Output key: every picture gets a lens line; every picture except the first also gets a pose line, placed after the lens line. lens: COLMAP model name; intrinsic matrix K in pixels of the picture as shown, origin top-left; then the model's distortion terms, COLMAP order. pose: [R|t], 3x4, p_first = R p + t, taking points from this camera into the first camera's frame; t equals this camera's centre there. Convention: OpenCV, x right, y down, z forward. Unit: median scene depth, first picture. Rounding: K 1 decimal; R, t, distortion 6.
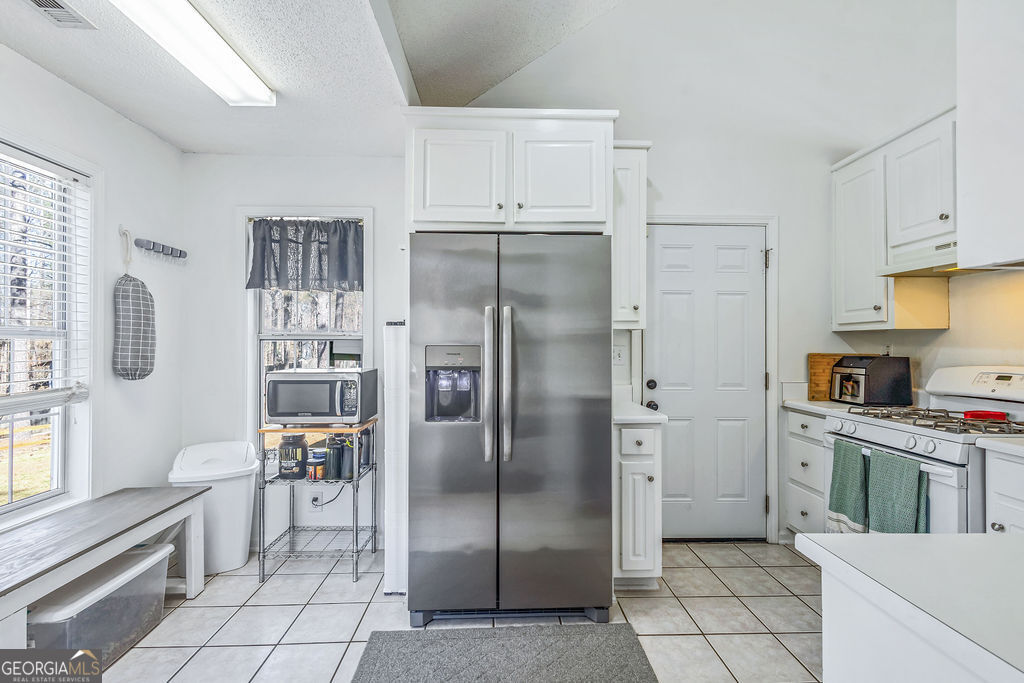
lens RADIAL K [[473.0, 0, 515.3], [0, 473.0, 342.7], [0, 0, 1]] dist [0.012714, 0.000178]
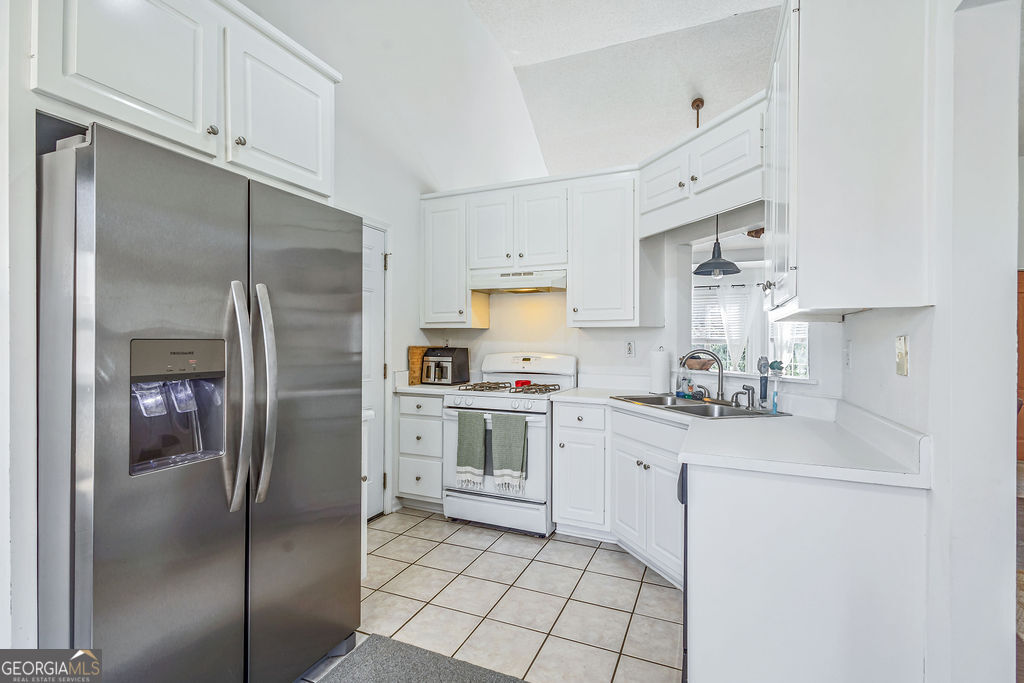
lens RADIAL K [[473.0, 0, 515.3], [0, 473.0, 342.7], [0, 0, 1]] dist [0.012714, 0.000178]
pose [[0.428672, -0.004659, 0.903448, -0.388667], [-0.007582, 0.999933, 0.008754, 0.001420], [-0.903428, -0.010602, 0.428608, 0.275009]]
